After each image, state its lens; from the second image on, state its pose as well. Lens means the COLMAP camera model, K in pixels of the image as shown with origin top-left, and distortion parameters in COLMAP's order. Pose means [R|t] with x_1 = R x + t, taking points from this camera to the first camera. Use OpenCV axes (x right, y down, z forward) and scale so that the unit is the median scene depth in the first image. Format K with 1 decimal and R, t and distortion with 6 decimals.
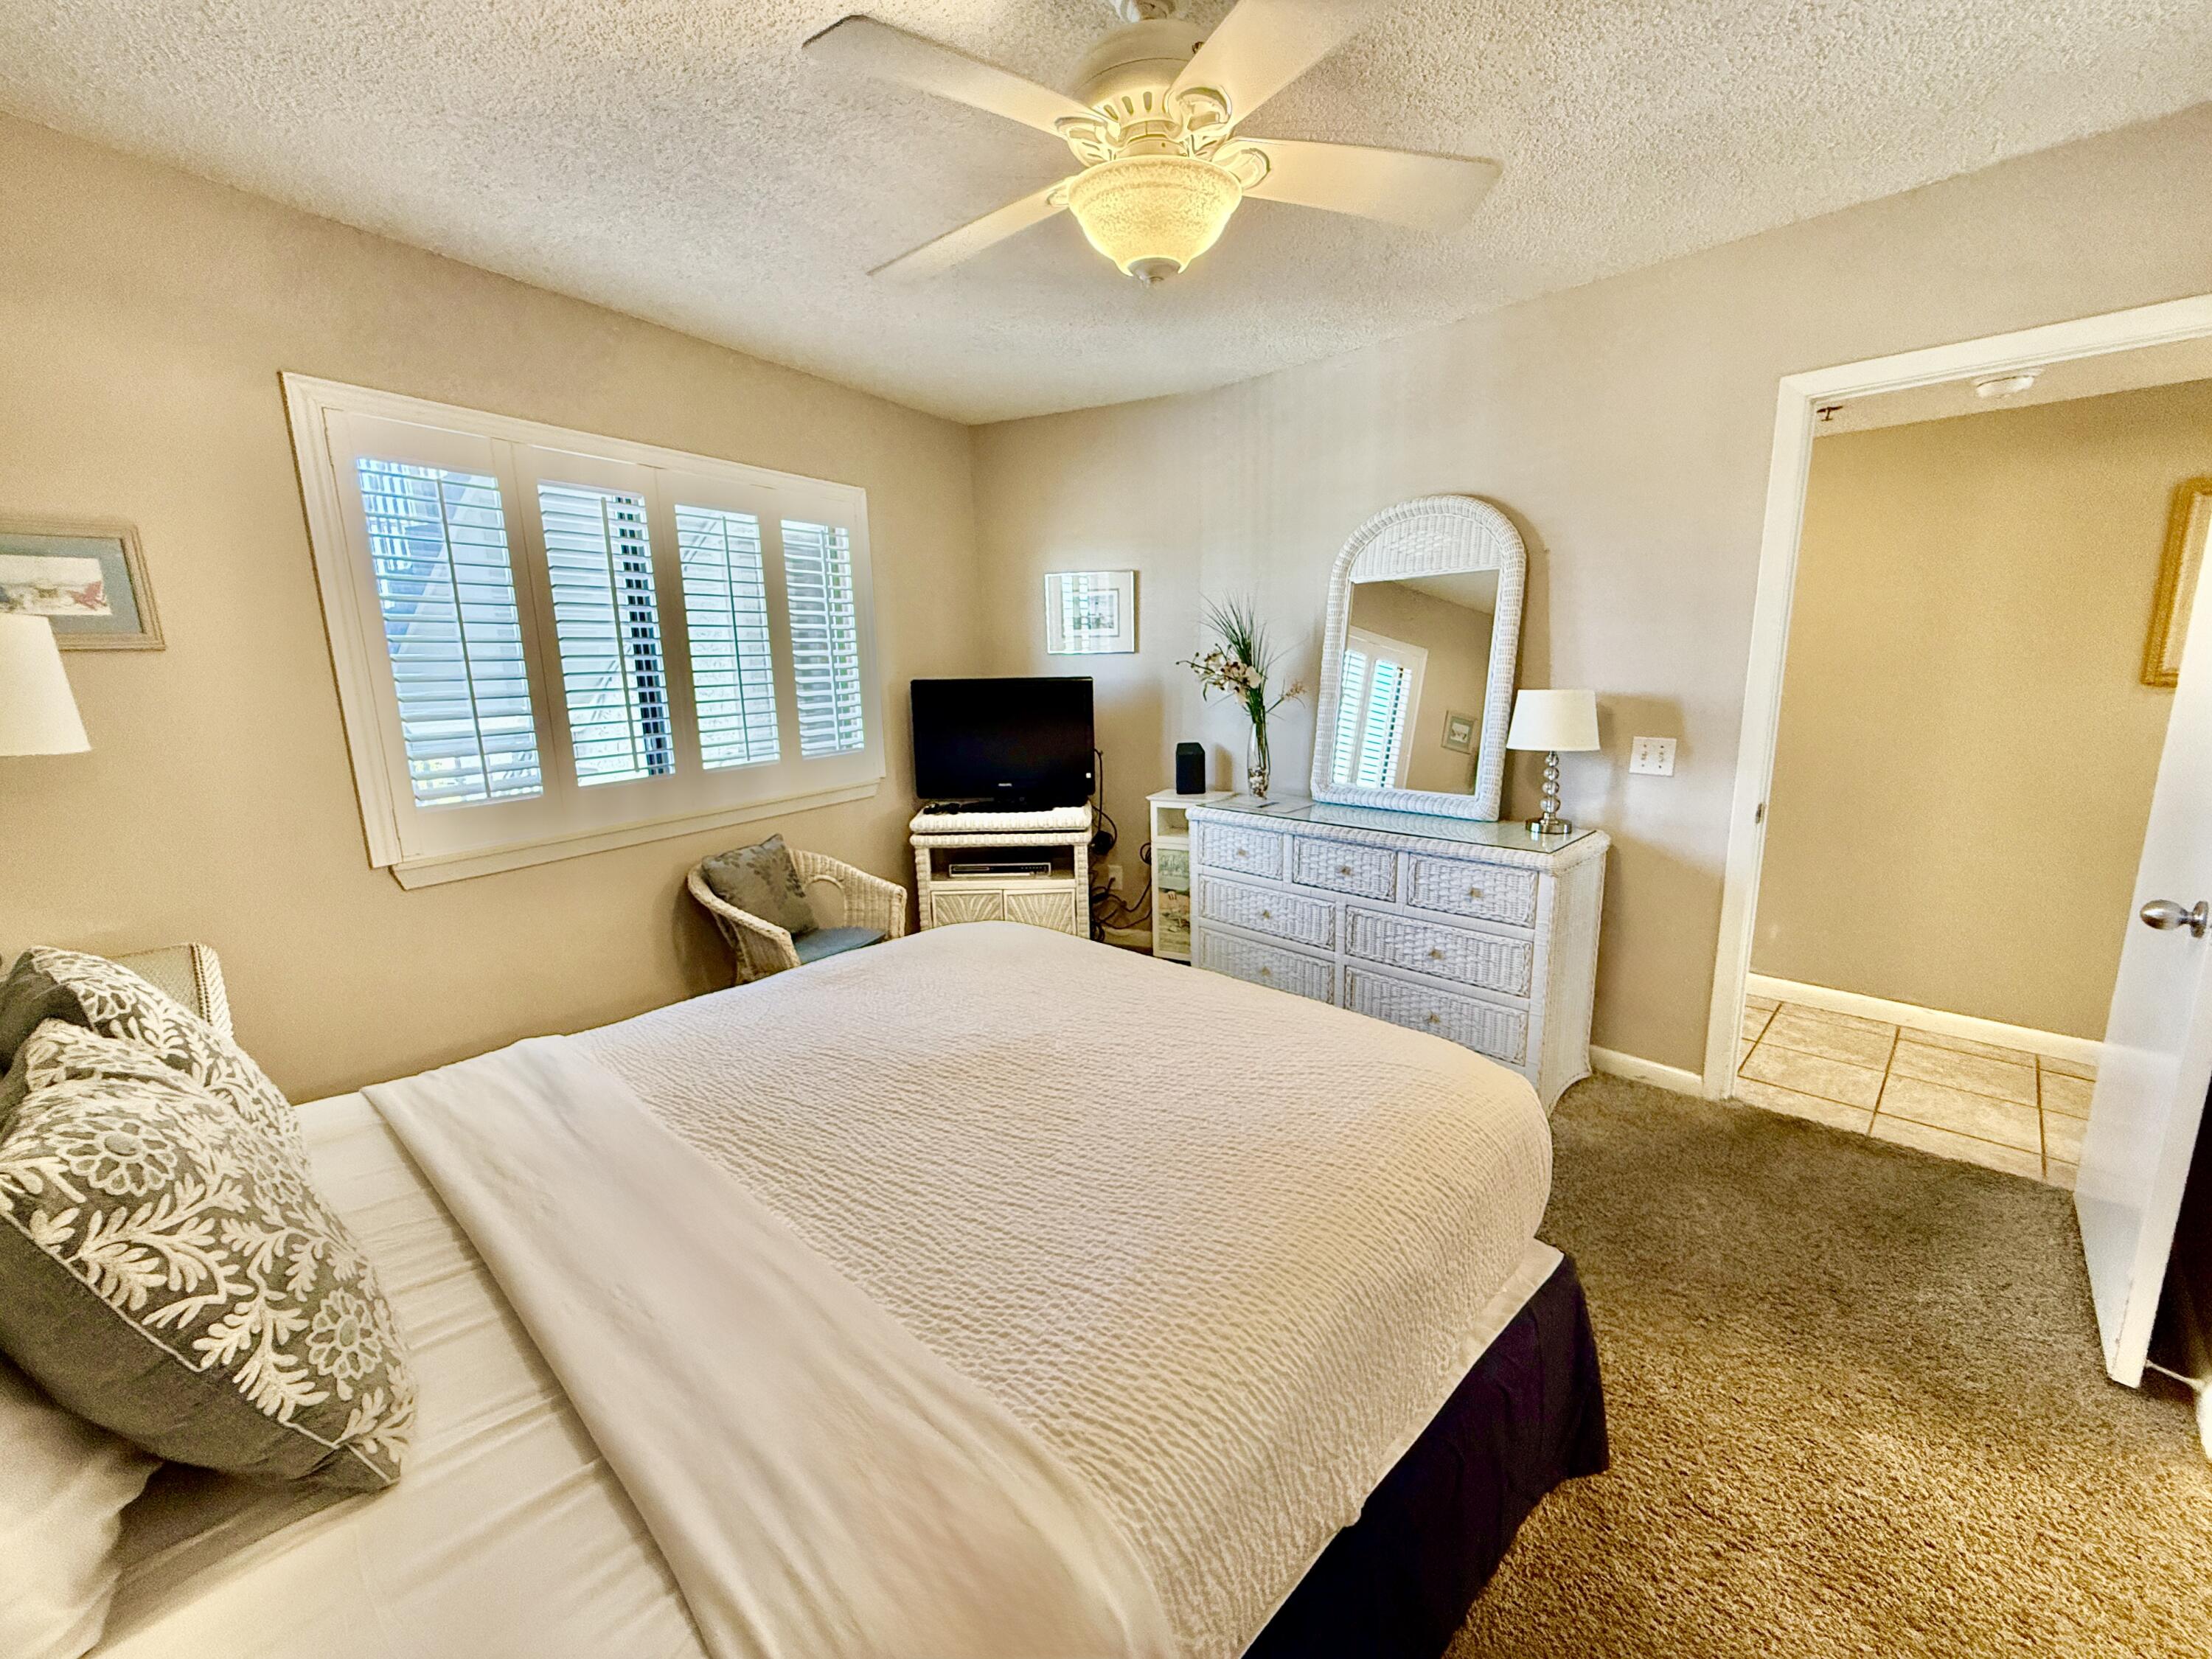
lens RADIAL K [[881.5, 0, 1092.6], [0, 881.5, 823.4], [0, 0, 1]] dist [-0.001725, -0.000206]
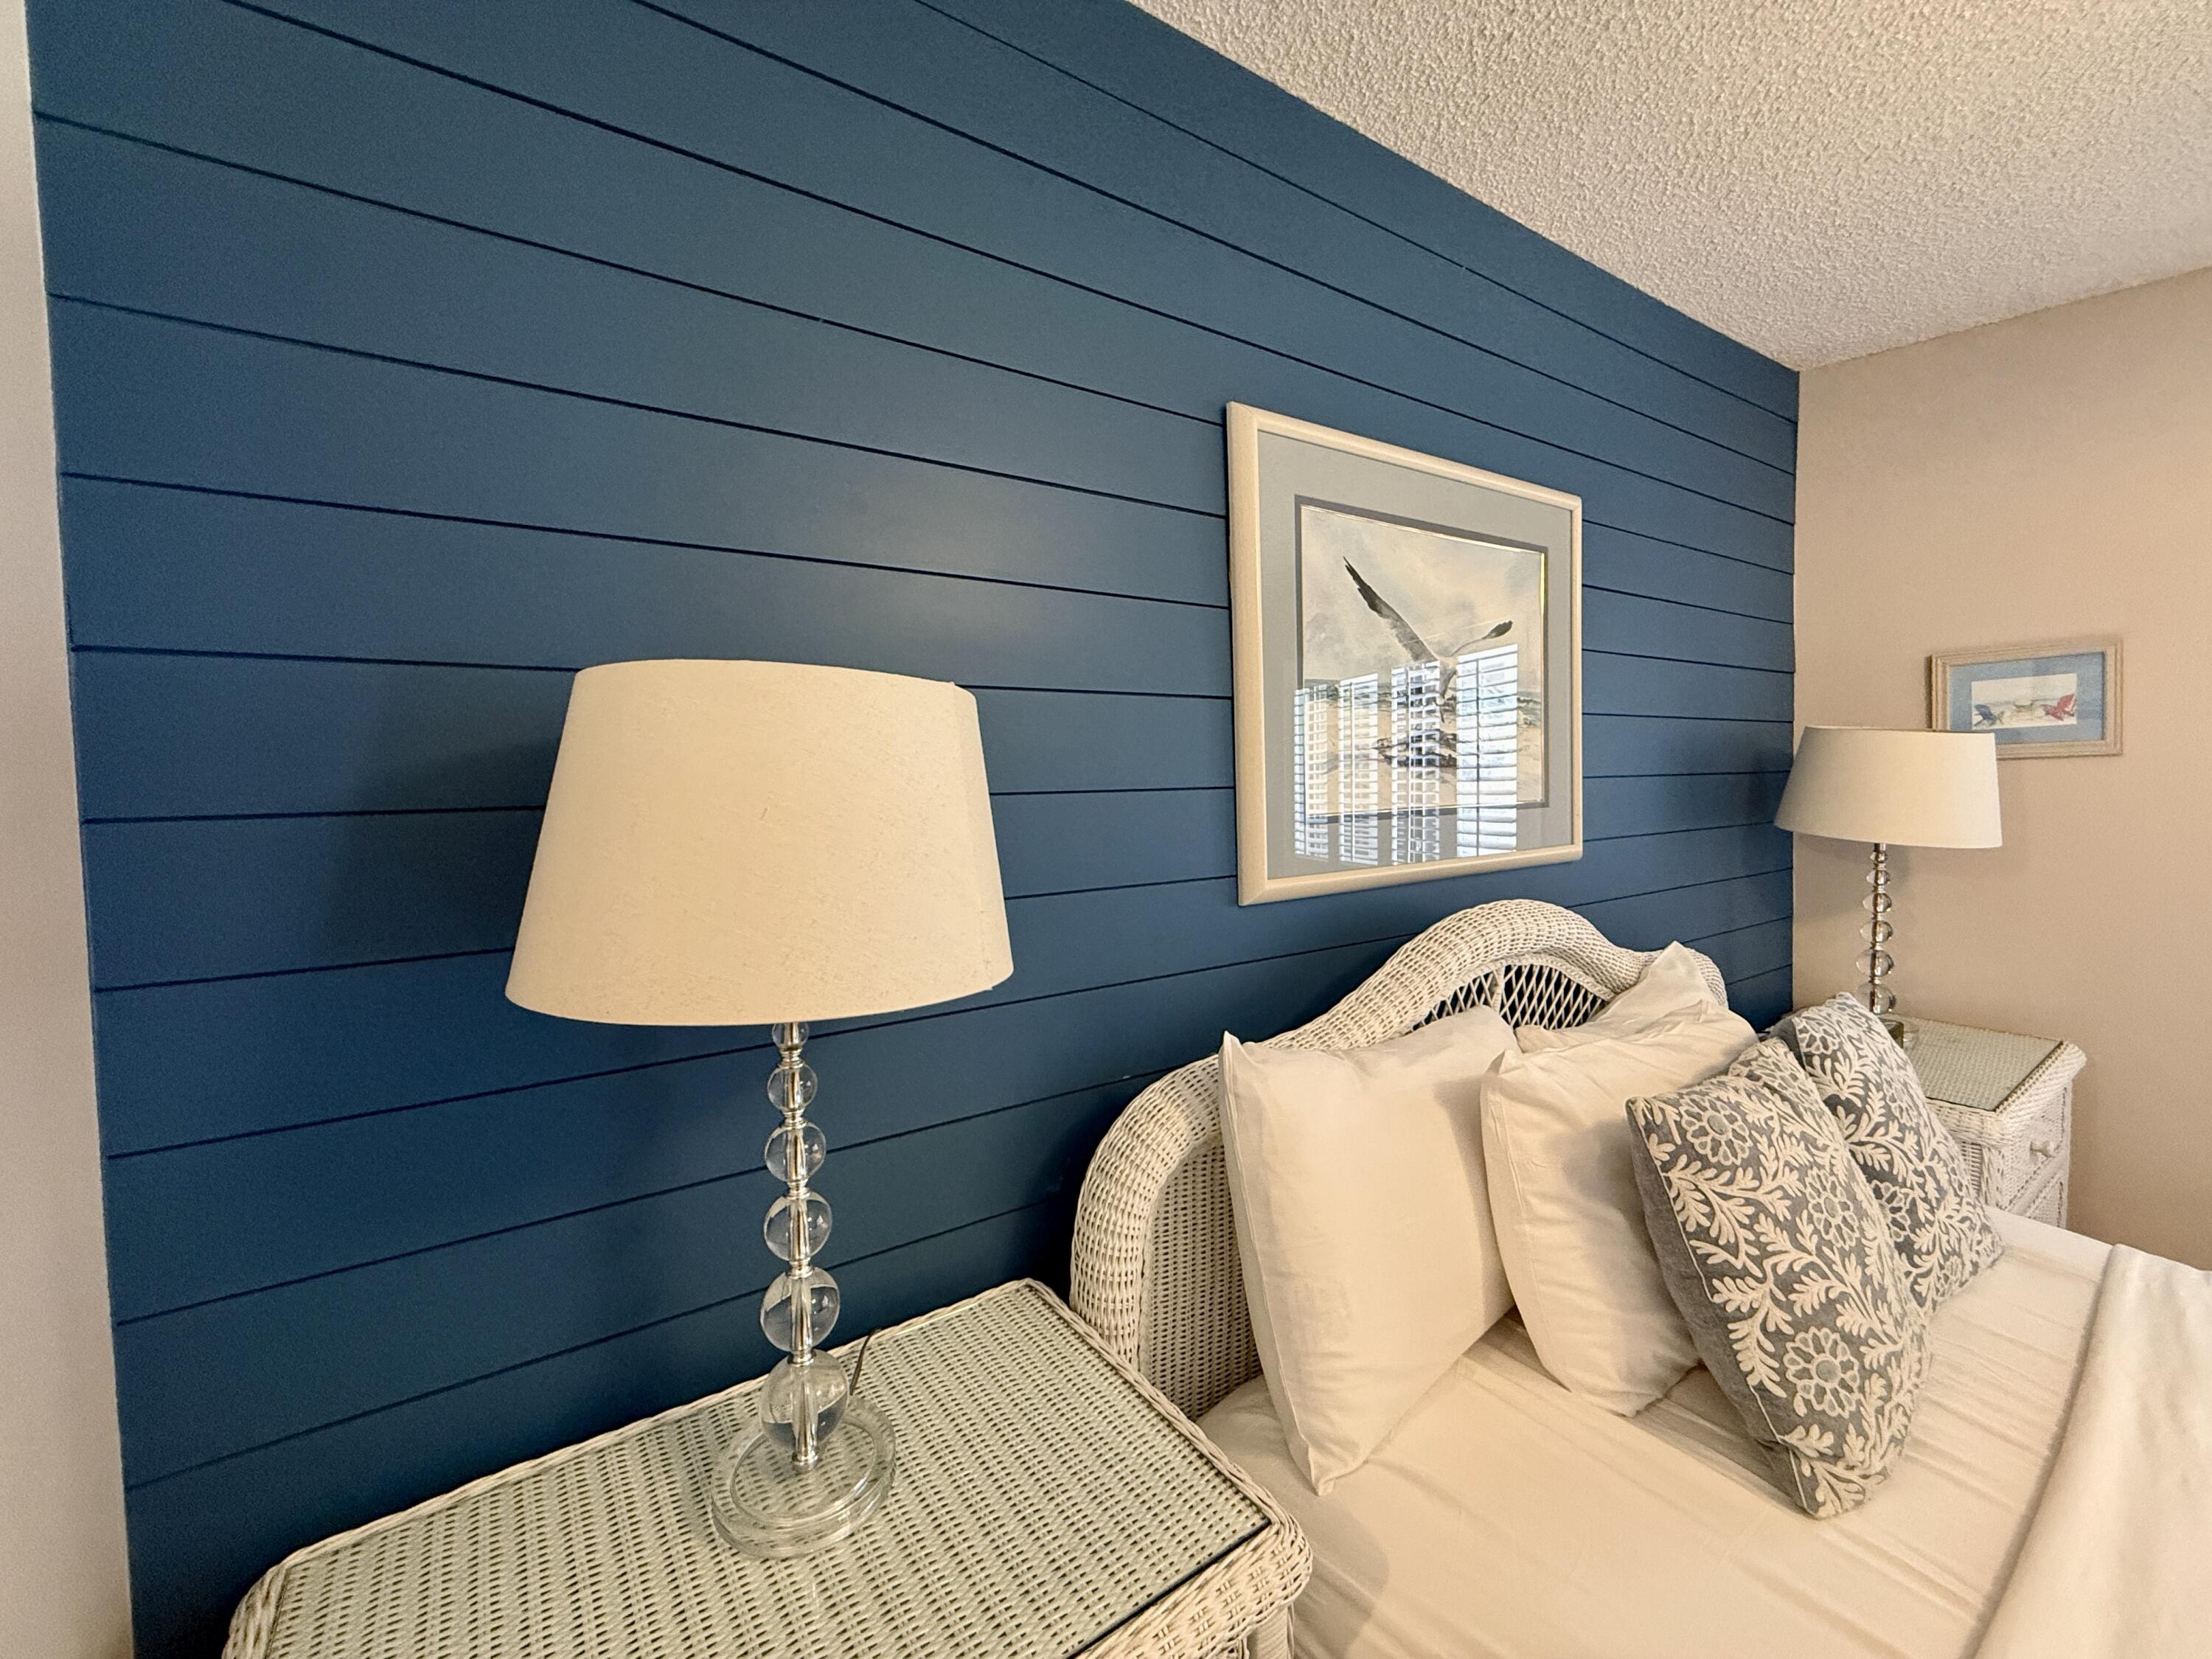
lens RADIAL K [[881.5, 0, 1104.5], [0, 881.5, 828.4], [0, 0, 1]] dist [-0.001725, -0.000206]
pose [[-0.197526, 0.072657, -0.977601, 0.462291], [-0.153125, 0.982722, 0.103976, -0.107422], [0.968265, 0.170233, -0.182988, 0.181527]]
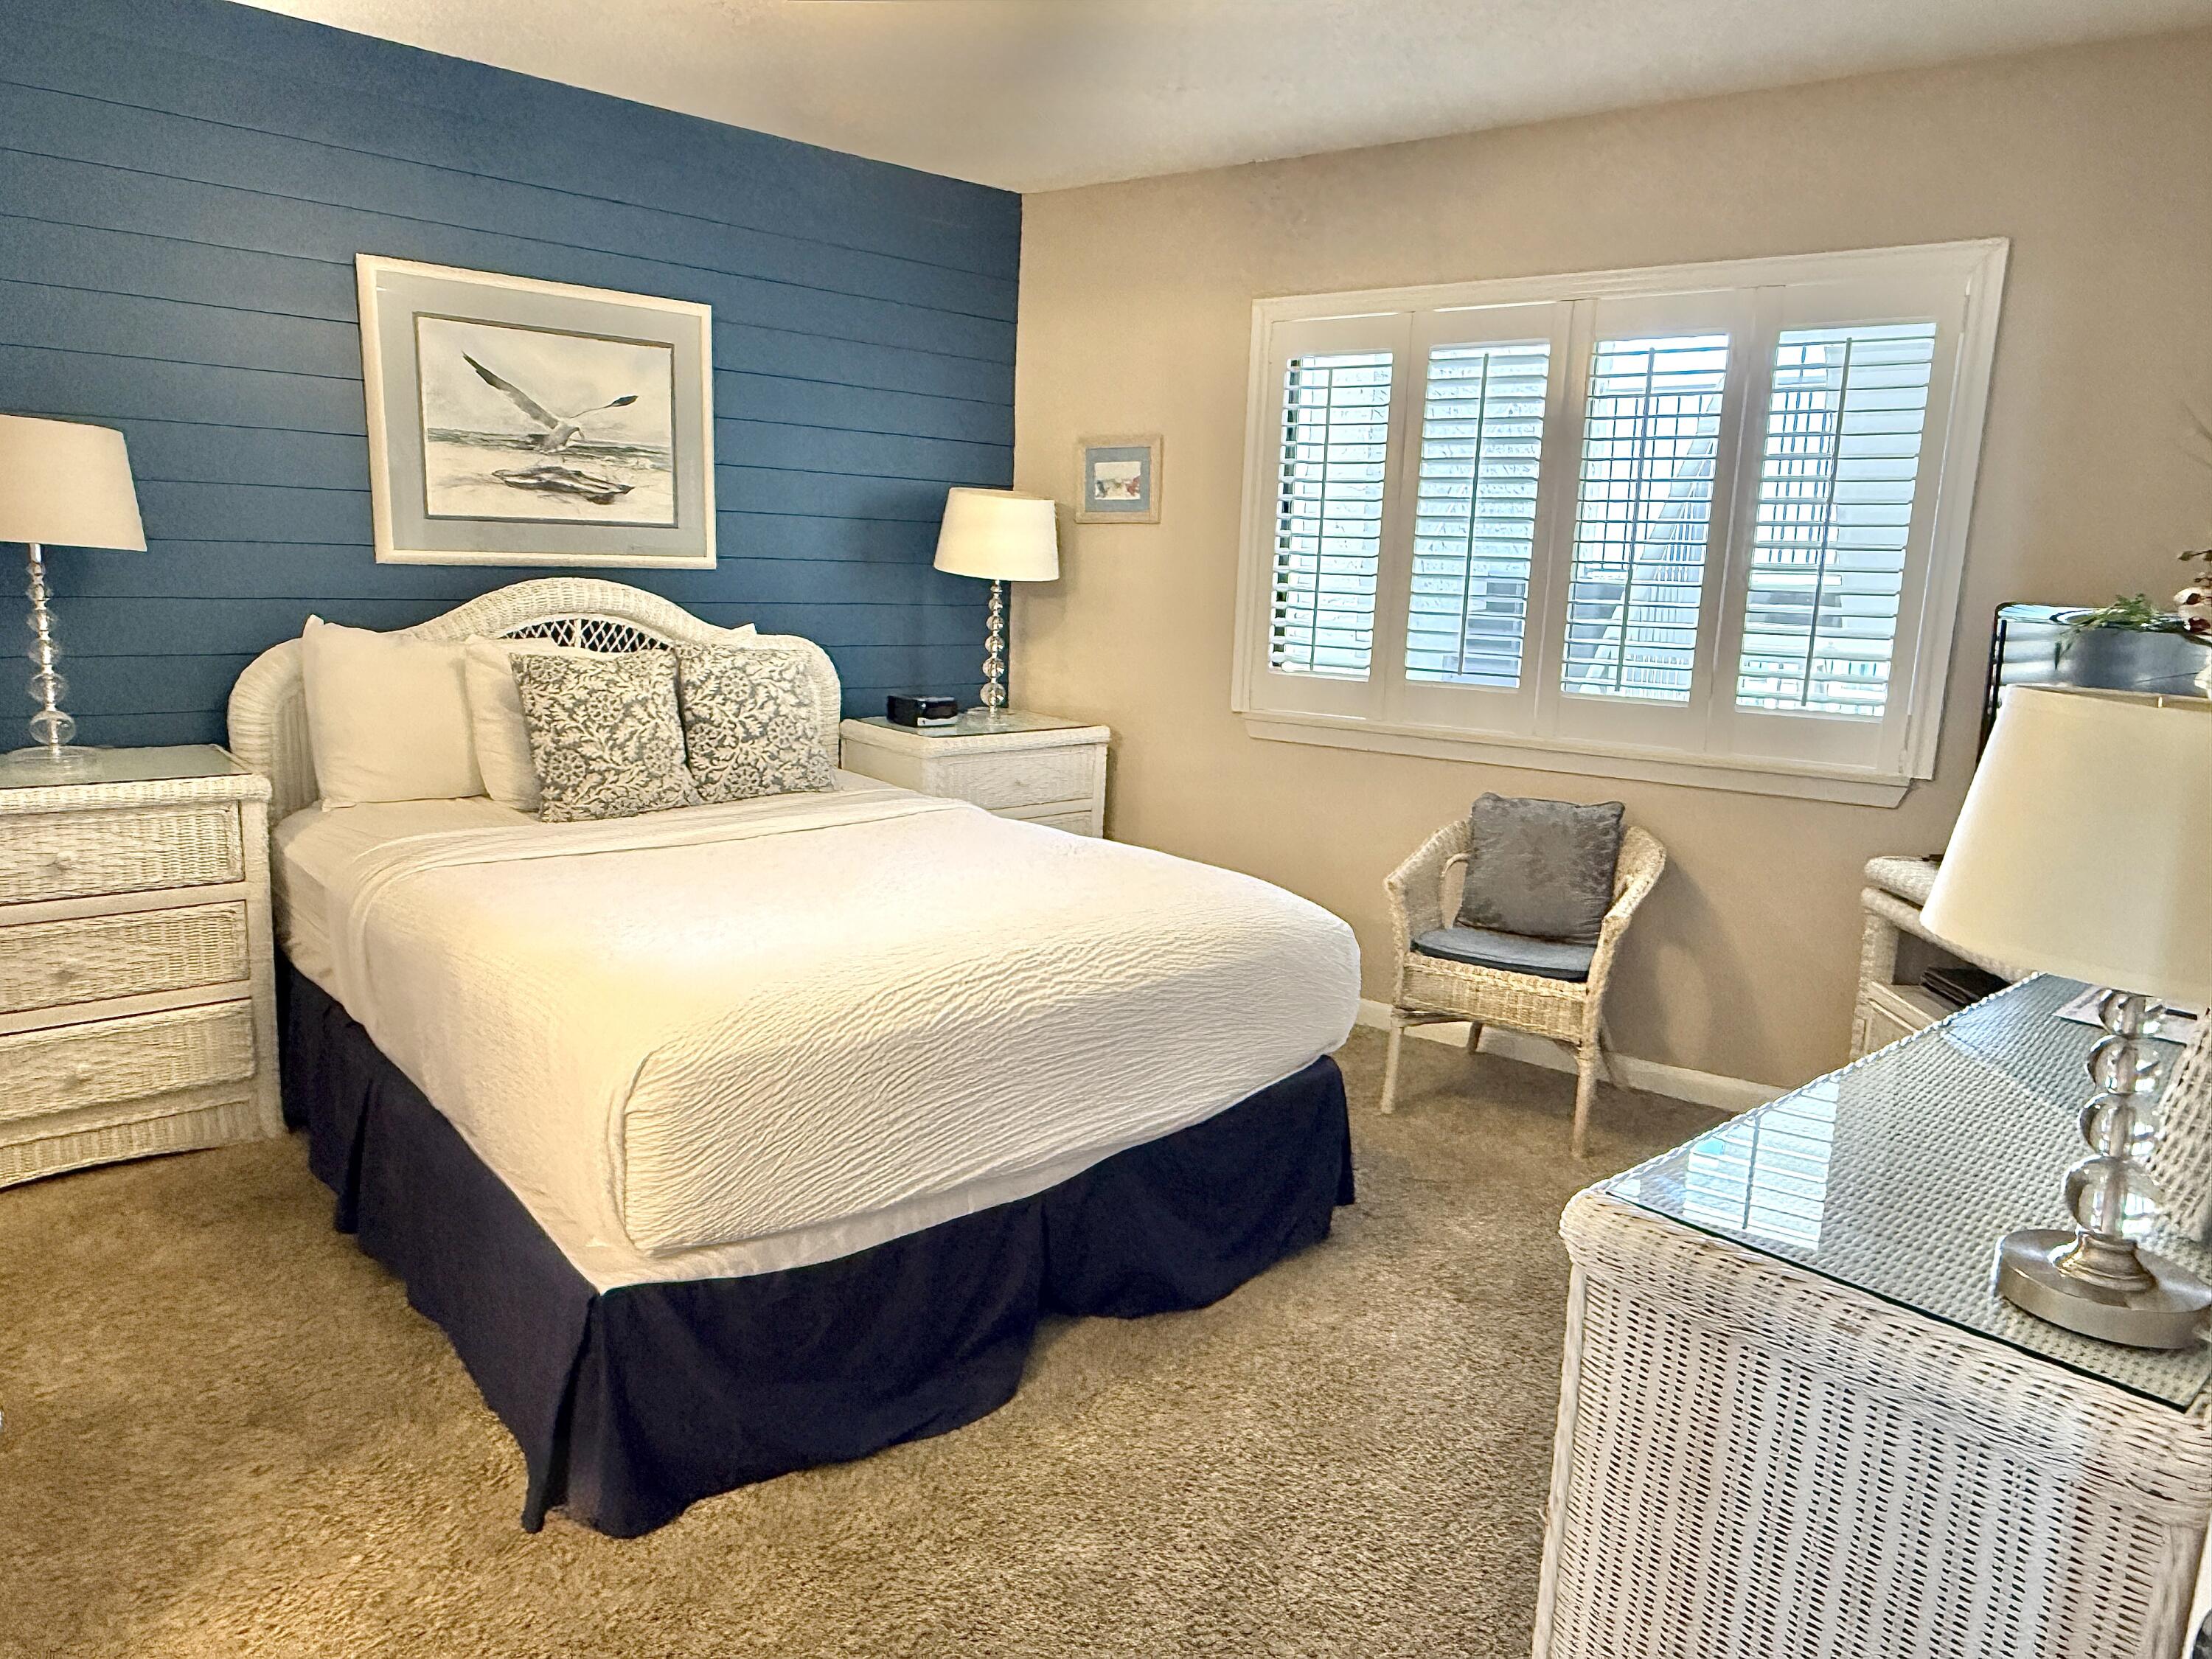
lens RADIAL K [[1411.5, 0, 1105.5], [0, 1411.5, 833.1], [0, 0, 1]] dist [-0.003630, -0.003506]
pose [[-0.064663, 0.206752, -0.976254, 3.417118], [-0.219757, 0.951335, 0.216030, -0.524645], [0.973409, 0.228508, -0.016081, 2.880993]]
